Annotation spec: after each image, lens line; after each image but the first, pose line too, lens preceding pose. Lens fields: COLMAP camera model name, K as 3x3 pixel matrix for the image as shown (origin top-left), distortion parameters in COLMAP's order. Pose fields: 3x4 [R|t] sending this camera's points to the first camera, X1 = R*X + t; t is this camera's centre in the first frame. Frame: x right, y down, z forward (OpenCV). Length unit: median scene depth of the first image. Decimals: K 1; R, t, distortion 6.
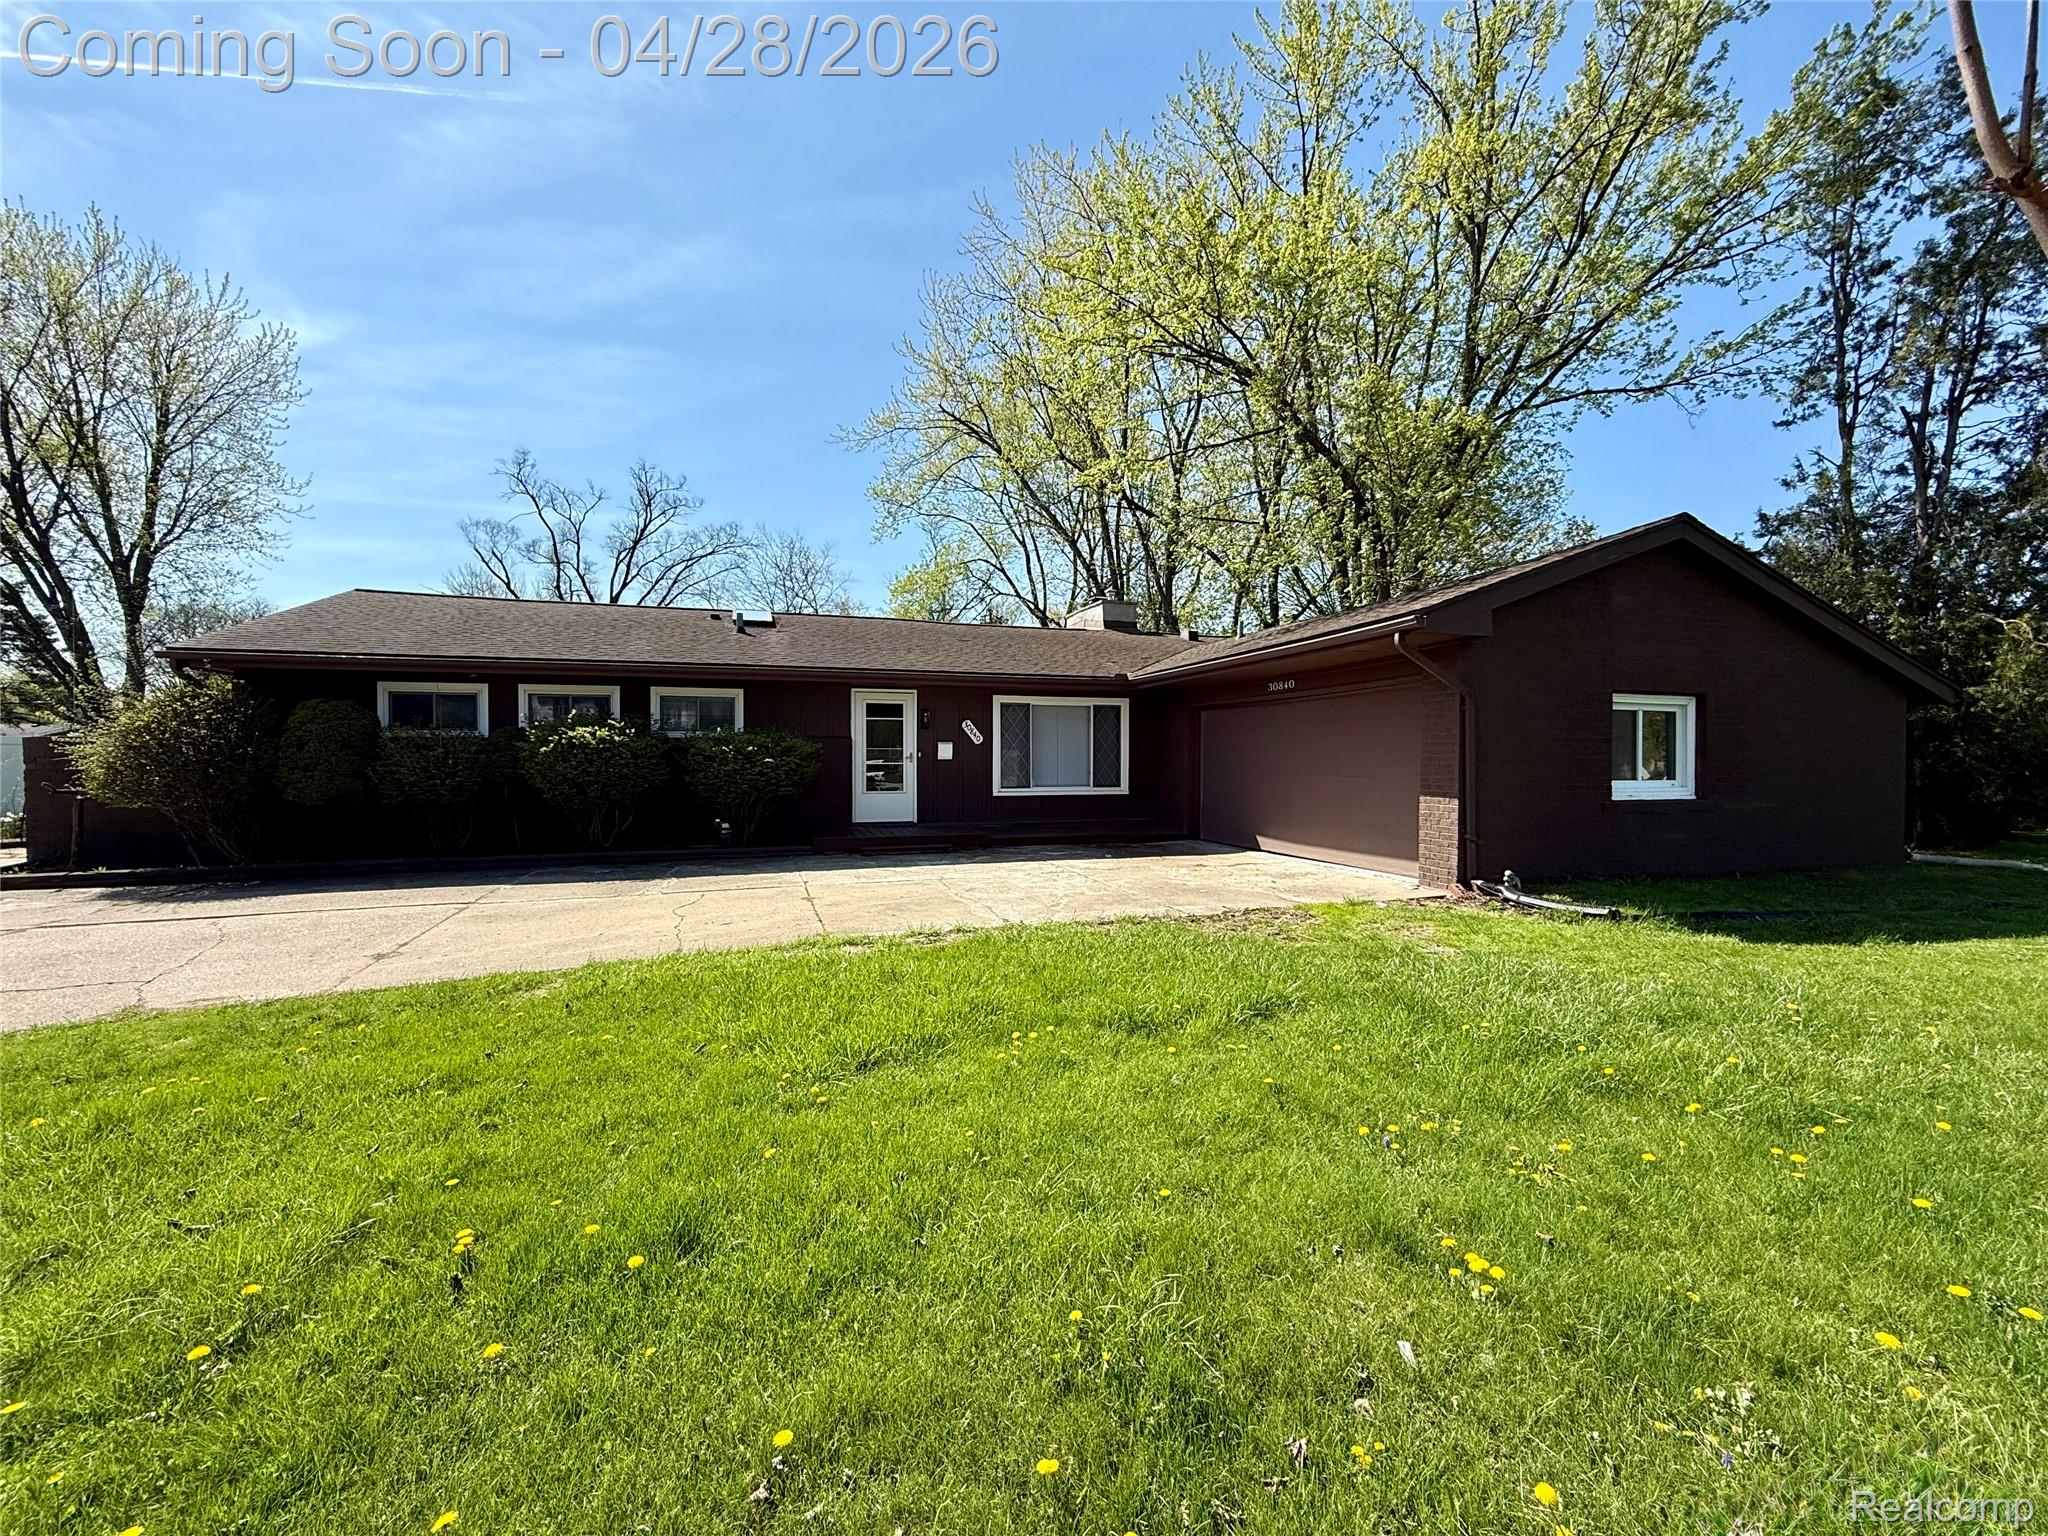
lens RADIAL K [[805.9, 0, 1024.0], [0, 805.9, 768.0], [0, 0, 1]] dist [0.000098, -0.000097]
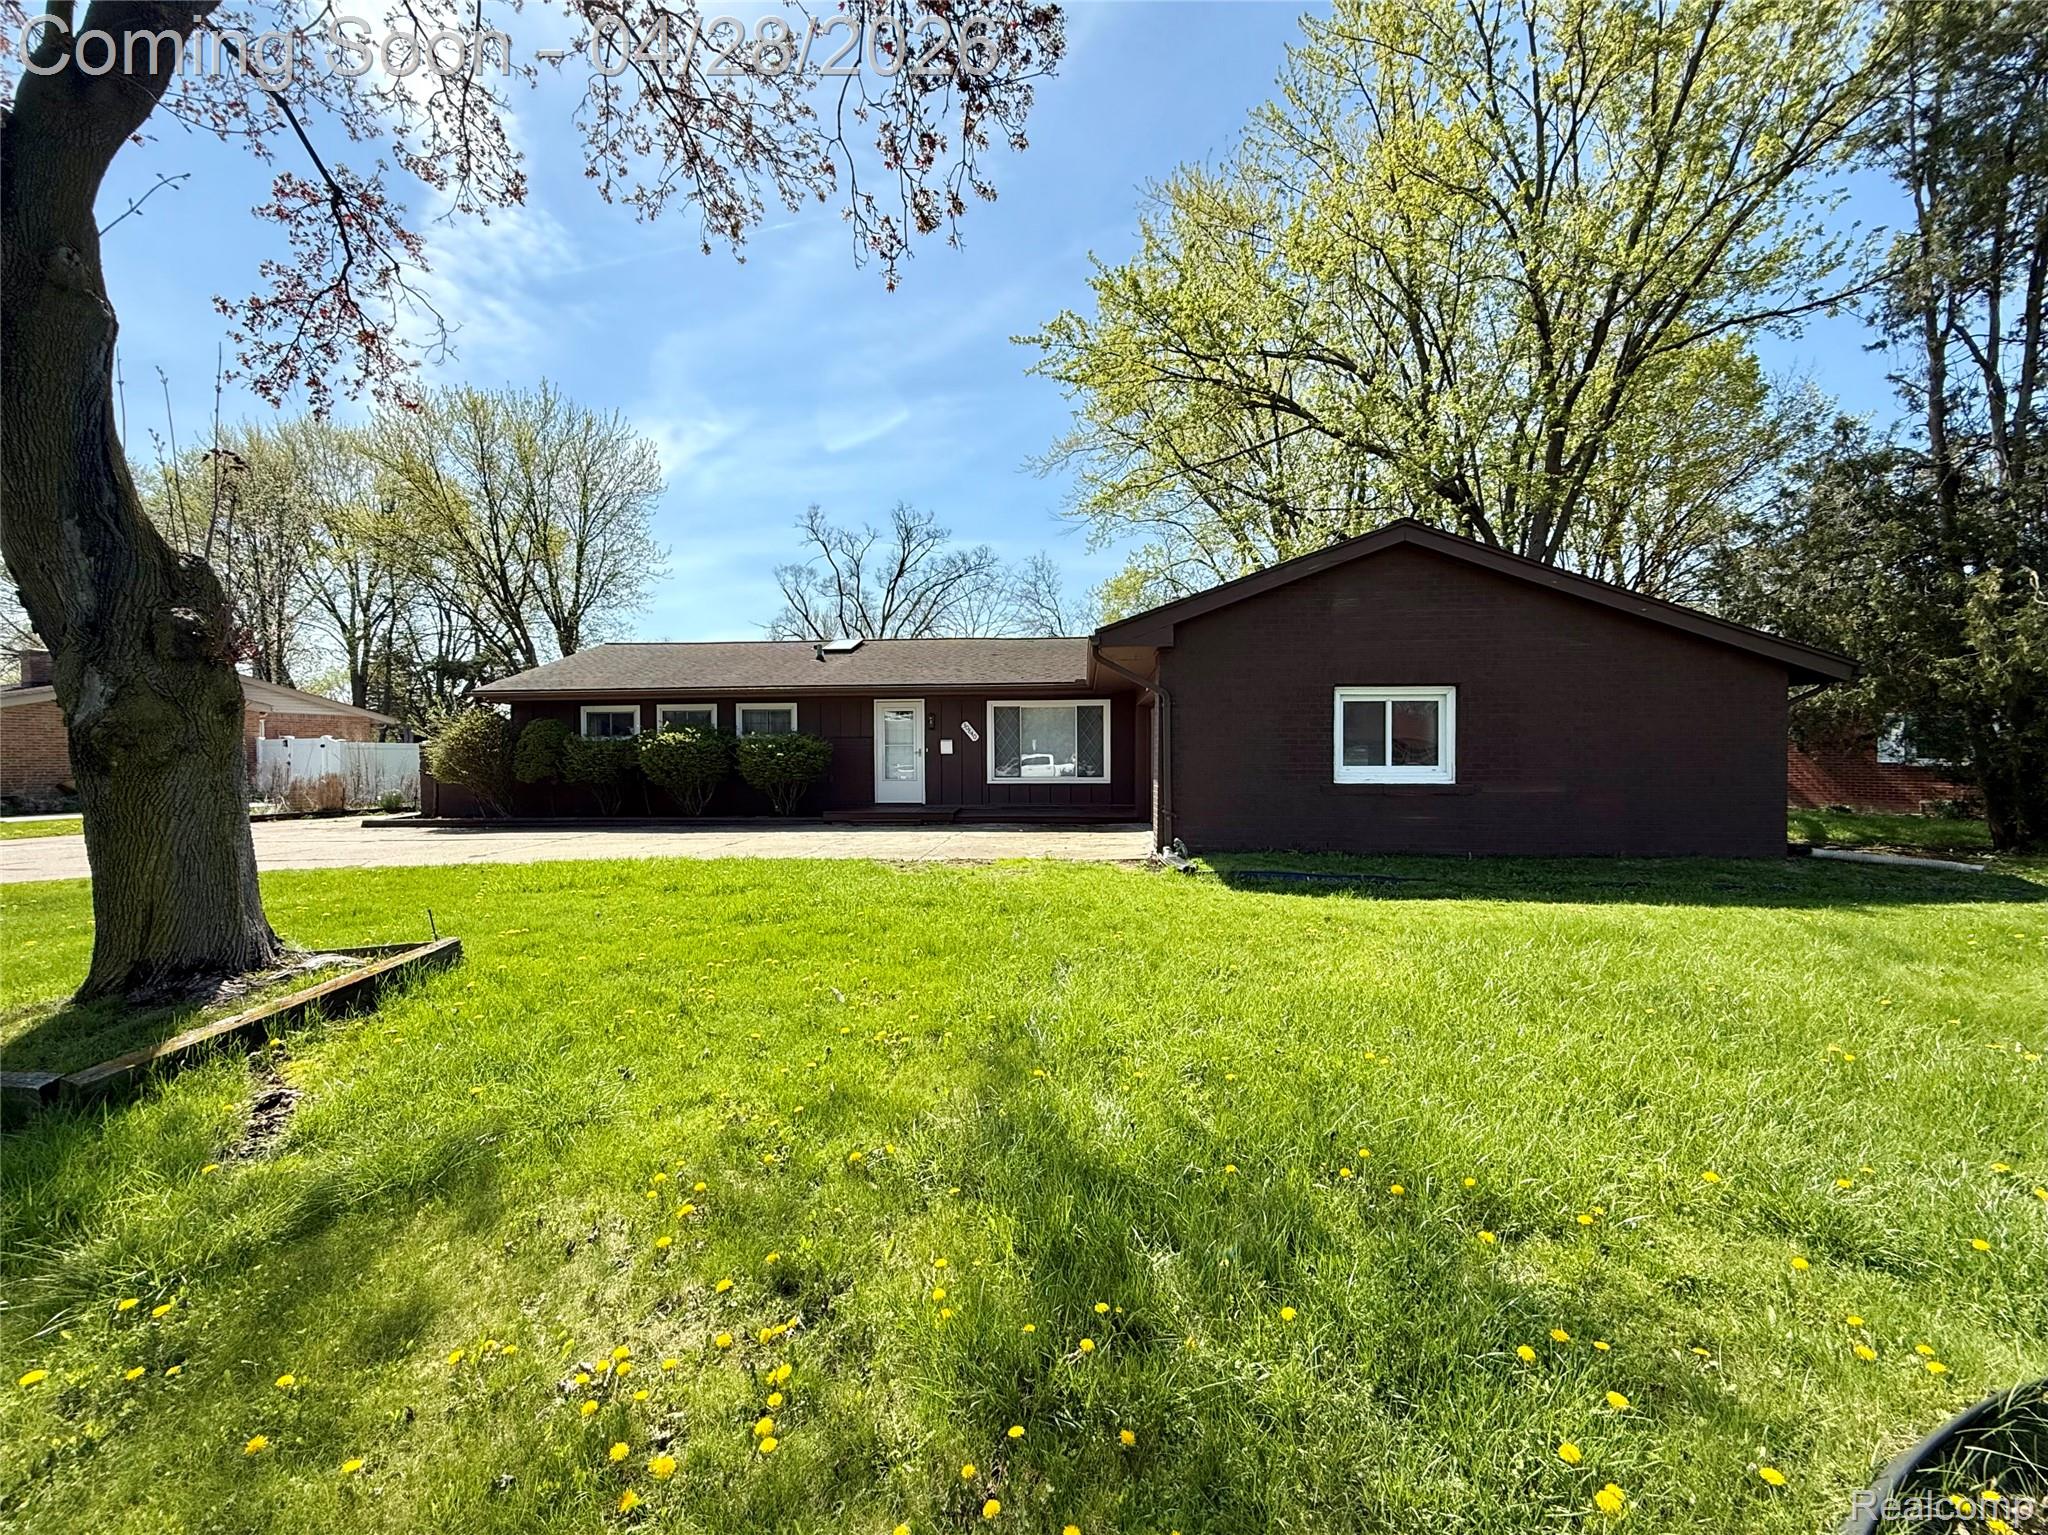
lens RADIAL K [[829.6, 0, 1024.0], [0, 829.6, 767.5], [0, 0, 1]] dist [-0.000167, -0.000194]
pose [[0.926510, -0.000833, -0.376270, 0.487181], [0.000350, 0.999999, -0.001352, 0.012219], [0.376271, 0.001121, 0.926509, -0.142852]]
